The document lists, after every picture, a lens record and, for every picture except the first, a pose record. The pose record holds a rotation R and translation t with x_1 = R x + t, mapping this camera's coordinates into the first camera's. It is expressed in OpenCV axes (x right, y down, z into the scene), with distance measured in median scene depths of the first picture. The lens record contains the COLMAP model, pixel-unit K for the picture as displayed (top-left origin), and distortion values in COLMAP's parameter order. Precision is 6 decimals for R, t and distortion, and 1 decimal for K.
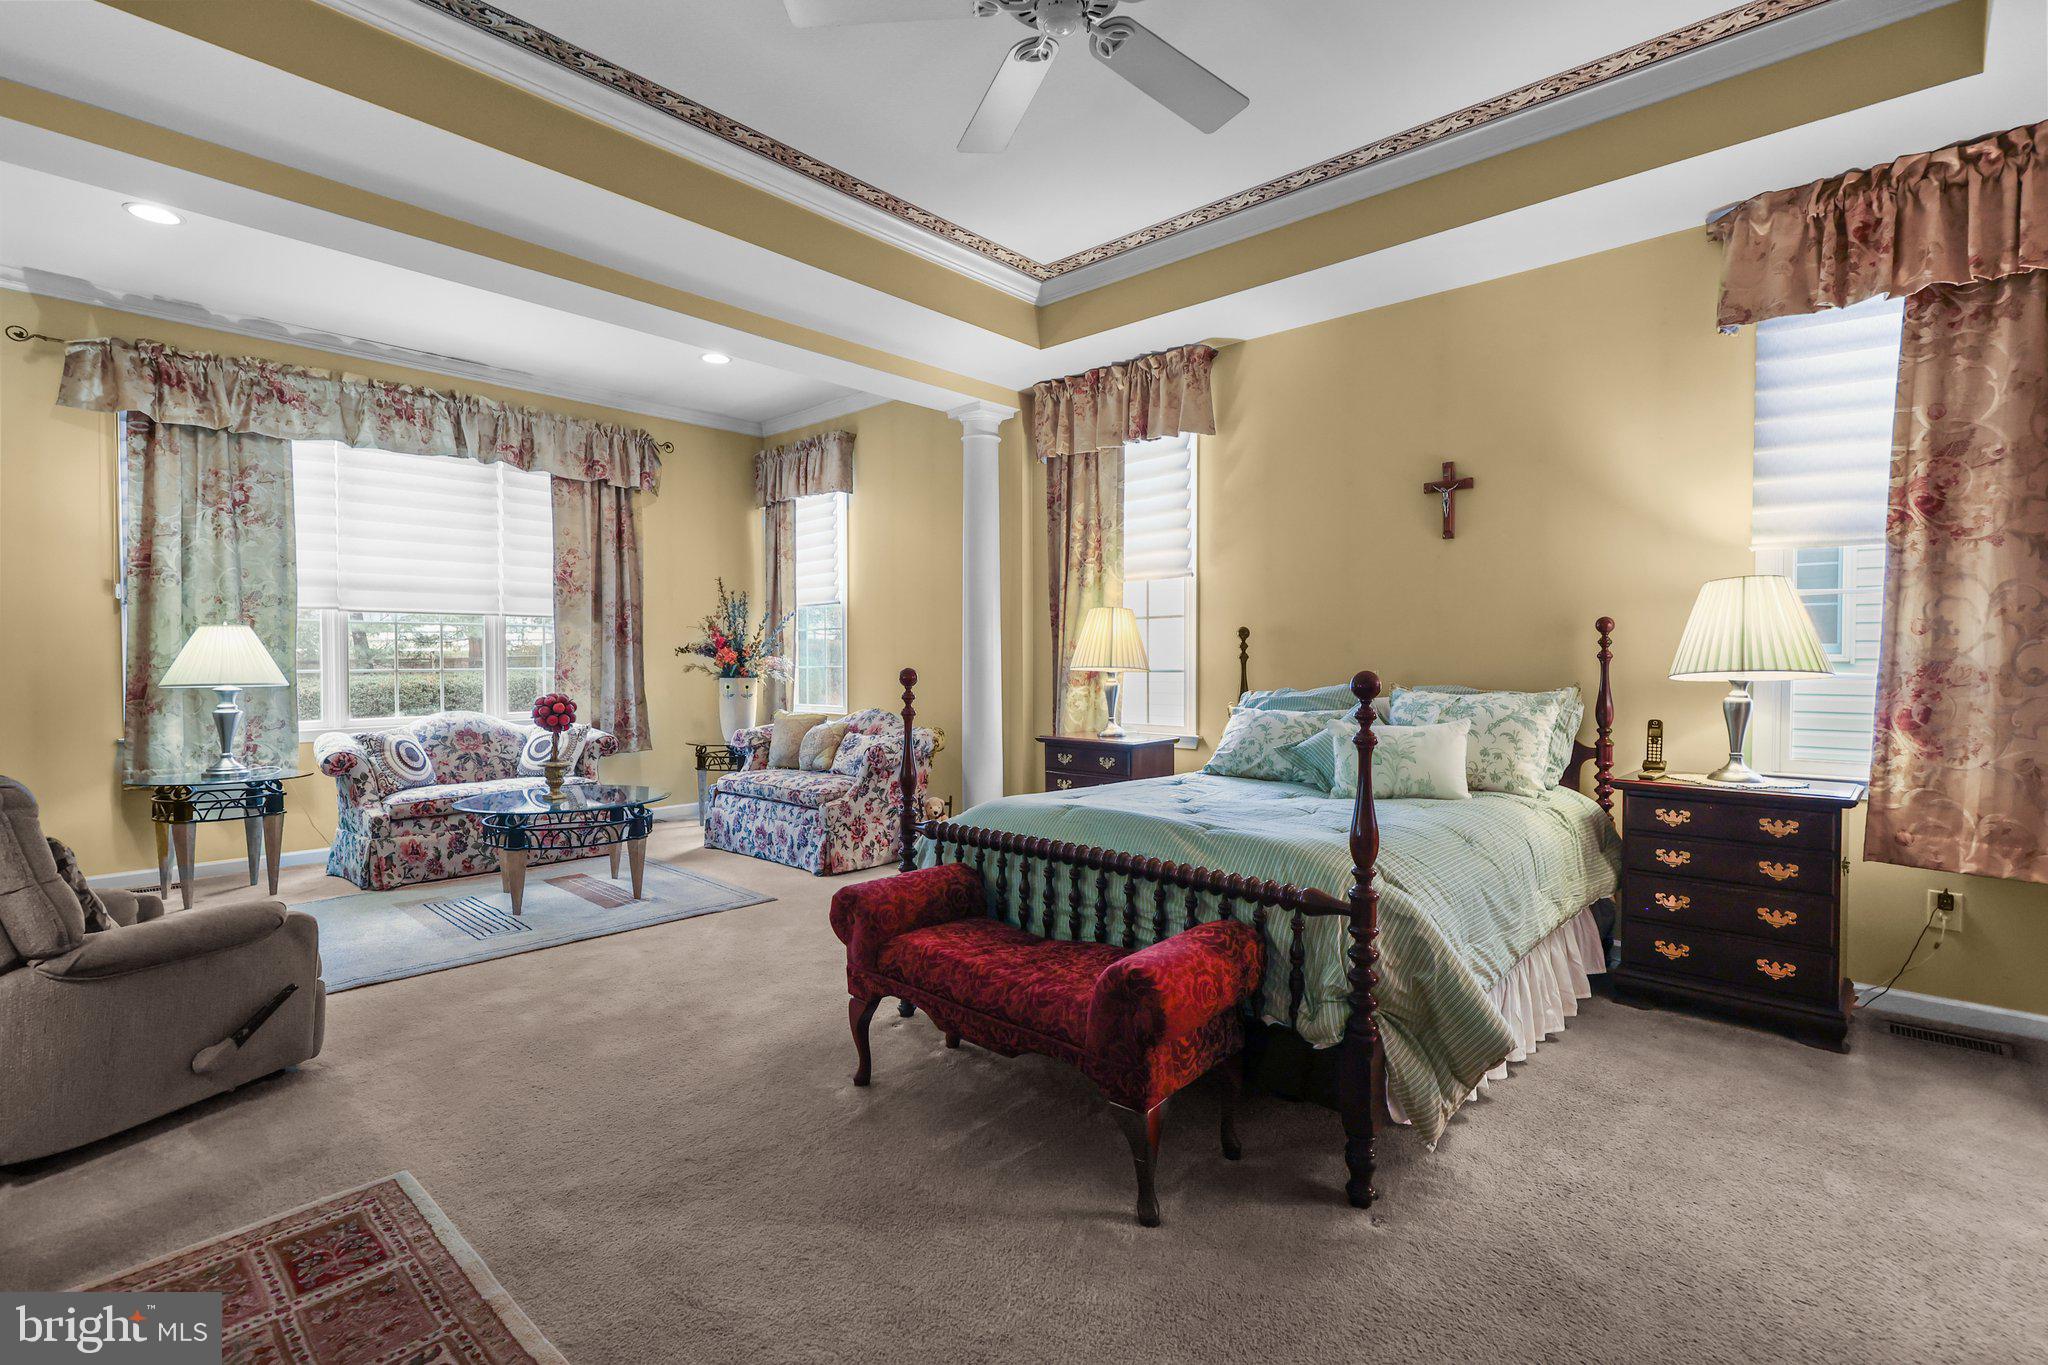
lens RADIAL K [[943.2, 0, 1020.8], [0, 943.2, 673.4], [0, 0, 1]] dist [0.006135, 0.000457]
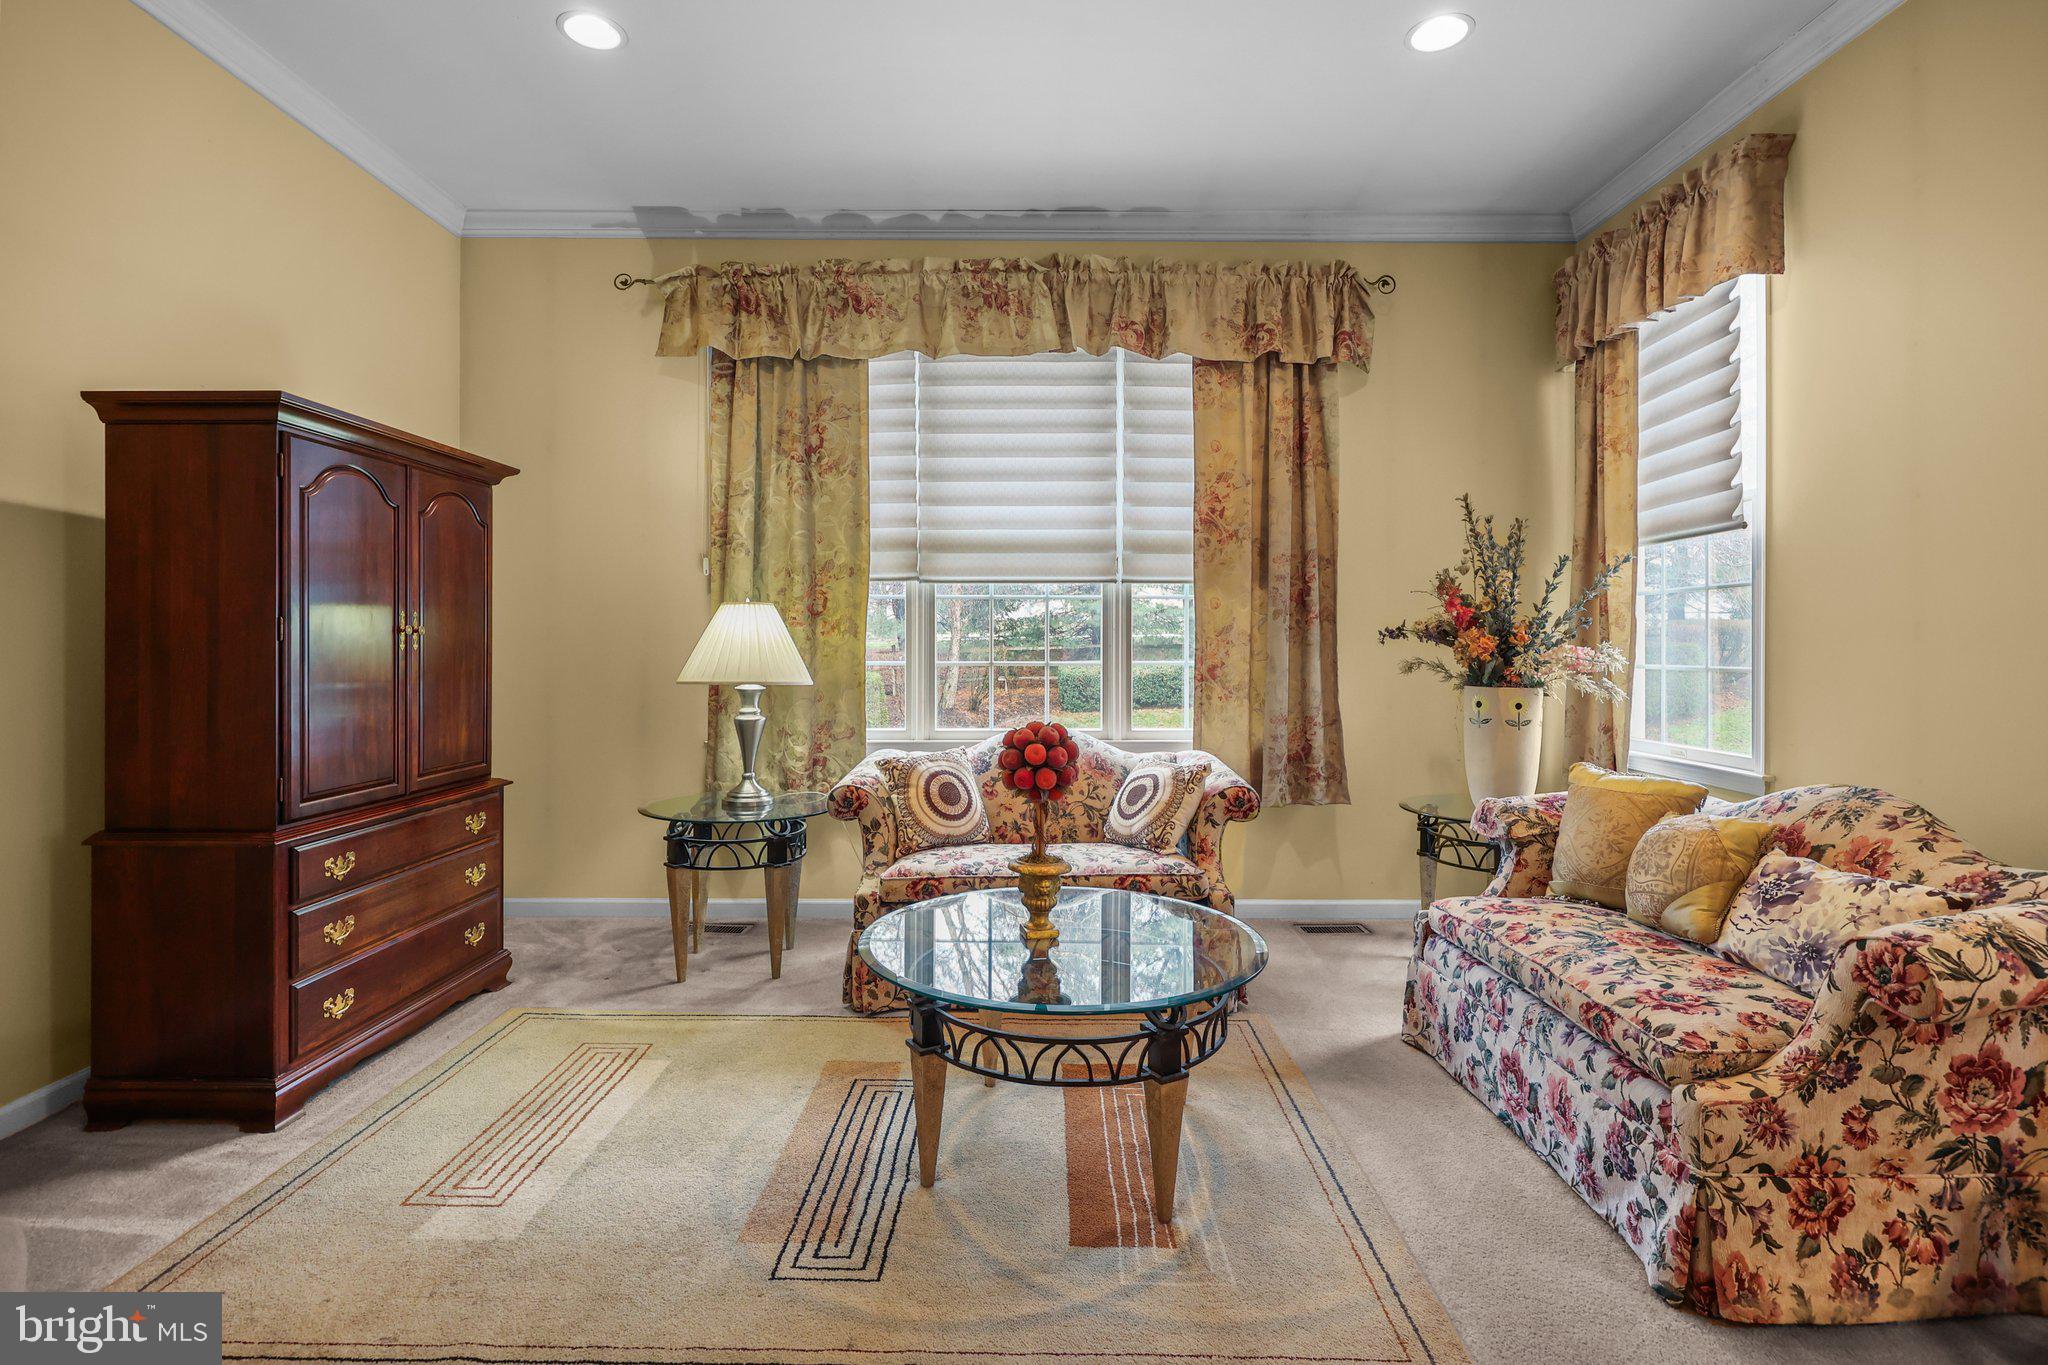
lens RADIAL K [[984.0, 0, 1014.2], [0, 984.0, 644.1], [0, 0, 1]] dist [0.001016, 0.000976]
pose [[0.680016, 0.003484, -0.733189, -0.102544], [-0.014160, 0.999865, -0.008382, -0.012122], [0.733061, 0.016082, 0.679973, 0.517794]]
